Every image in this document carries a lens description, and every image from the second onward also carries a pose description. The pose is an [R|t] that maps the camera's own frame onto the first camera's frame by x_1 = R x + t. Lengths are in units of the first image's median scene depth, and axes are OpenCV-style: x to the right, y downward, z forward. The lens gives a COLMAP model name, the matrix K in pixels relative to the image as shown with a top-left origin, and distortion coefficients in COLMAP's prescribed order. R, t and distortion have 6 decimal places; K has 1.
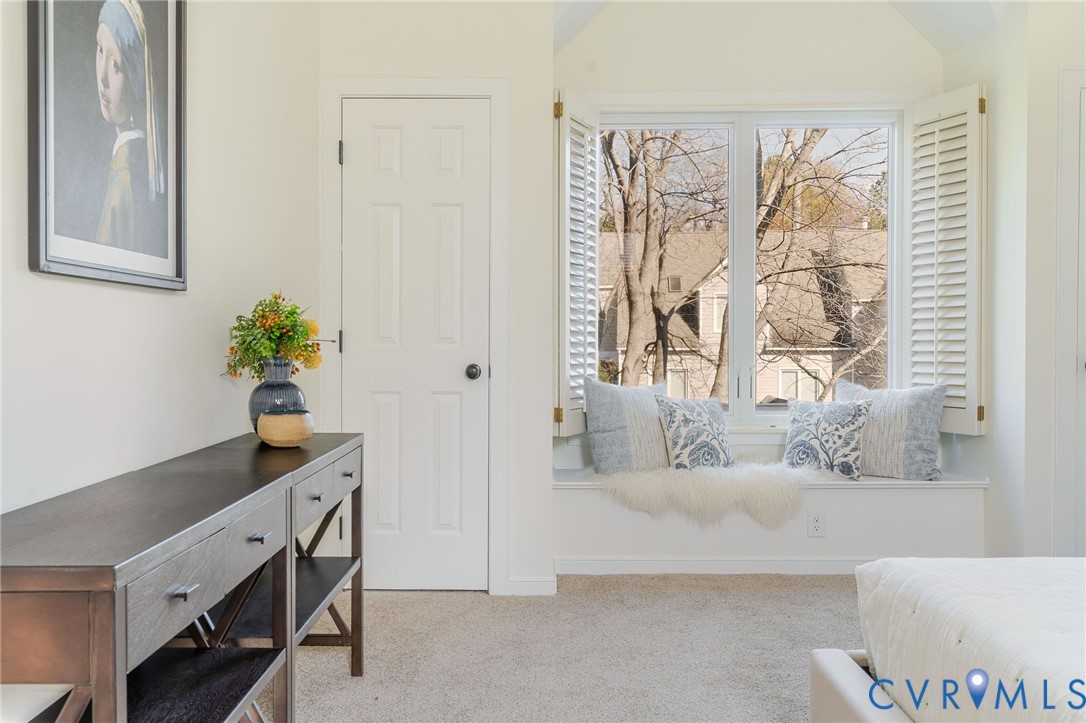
lens RADIAL K [[858.7, 0, 540.5], [0, 858.7, 353.2], [0, 0, 1]] dist [0.006495, 0.000095]
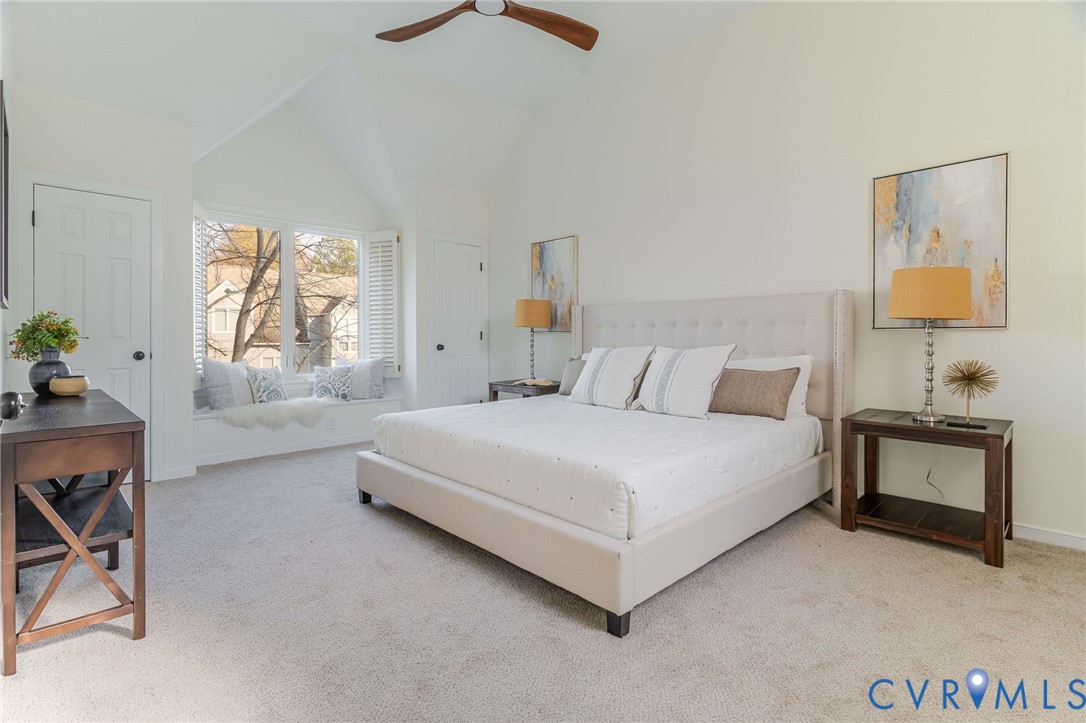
lens RADIAL K [[530.0, 0, 540.8], [0, 530.0, 339.1], [0, 0, 1]] dist [-0.004510, 0.001981]
pose [[0.712787, -0.002413, 0.701376, -0.231527], [0.012274, 0.999884, -0.009033, 0.006935], [-0.701273, 0.015047, 0.712734, -0.313786]]
